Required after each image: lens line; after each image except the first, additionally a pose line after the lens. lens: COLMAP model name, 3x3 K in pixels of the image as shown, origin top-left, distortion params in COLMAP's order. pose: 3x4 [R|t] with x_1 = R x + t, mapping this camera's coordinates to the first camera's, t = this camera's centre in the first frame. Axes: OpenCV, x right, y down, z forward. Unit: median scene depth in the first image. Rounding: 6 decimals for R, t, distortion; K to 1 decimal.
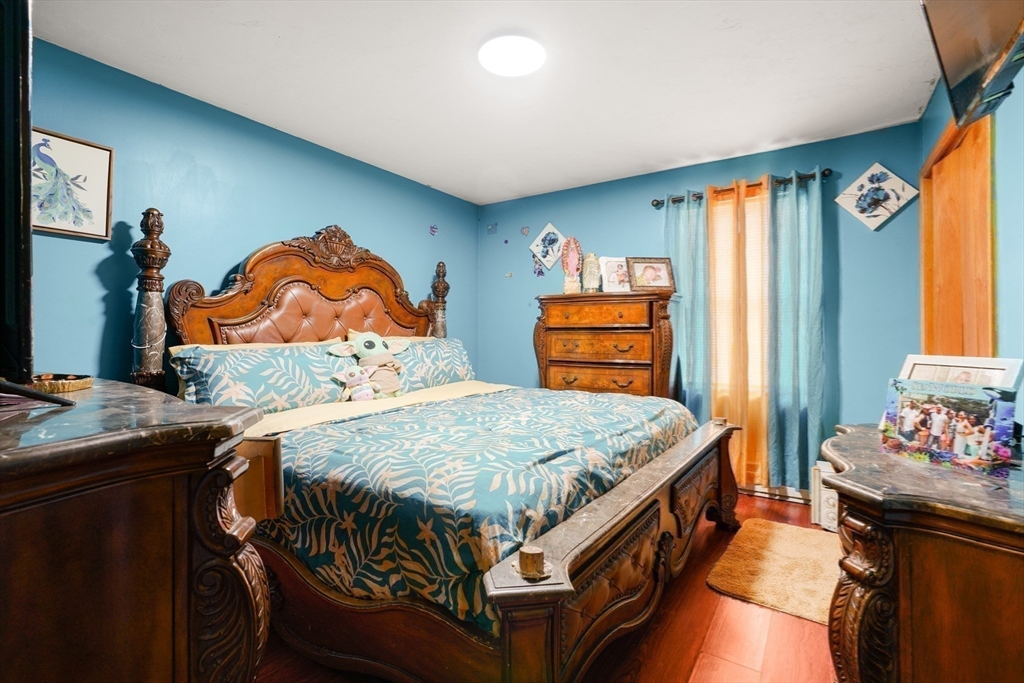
lens RADIAL K [[463.5, 0, 511.6], [0, 463.5, 337.1], [0, 0, 1]] dist [-0.012129, 0.004737]
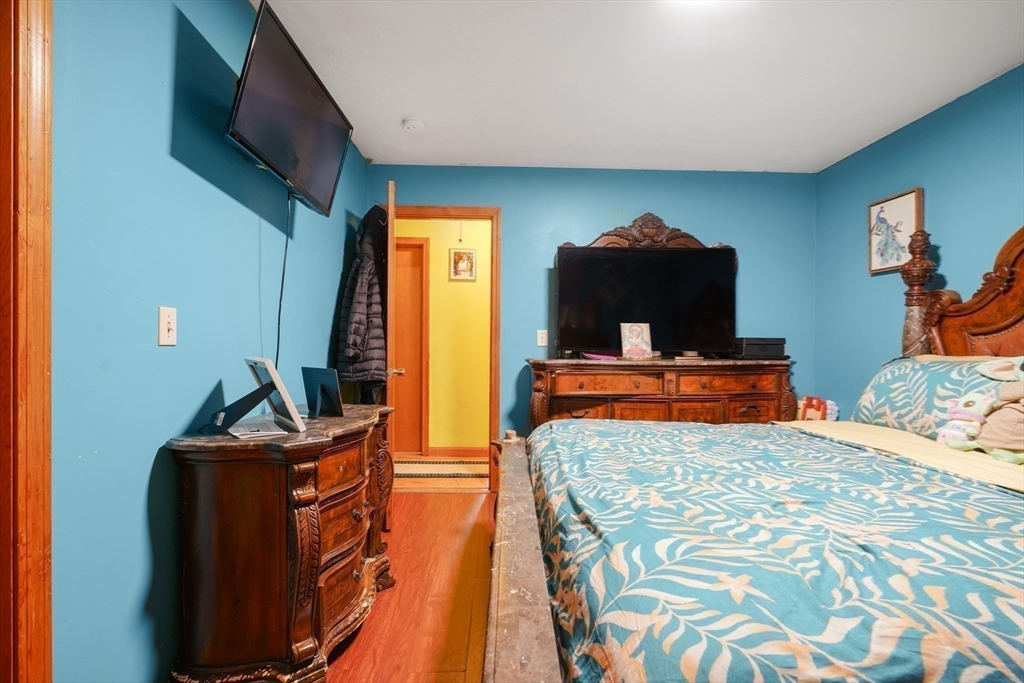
lens RADIAL K [[463.5, 0, 511.2], [0, 463.5, 340.7], [0, 0, 1]] dist [-0.012129, 0.004737]
pose [[-0.822833, -0.002701, -0.568277, 0.632056], [-0.005754, 0.999977, 0.003580, -0.012578], [0.568255, 0.006215, -0.822829, 1.301025]]
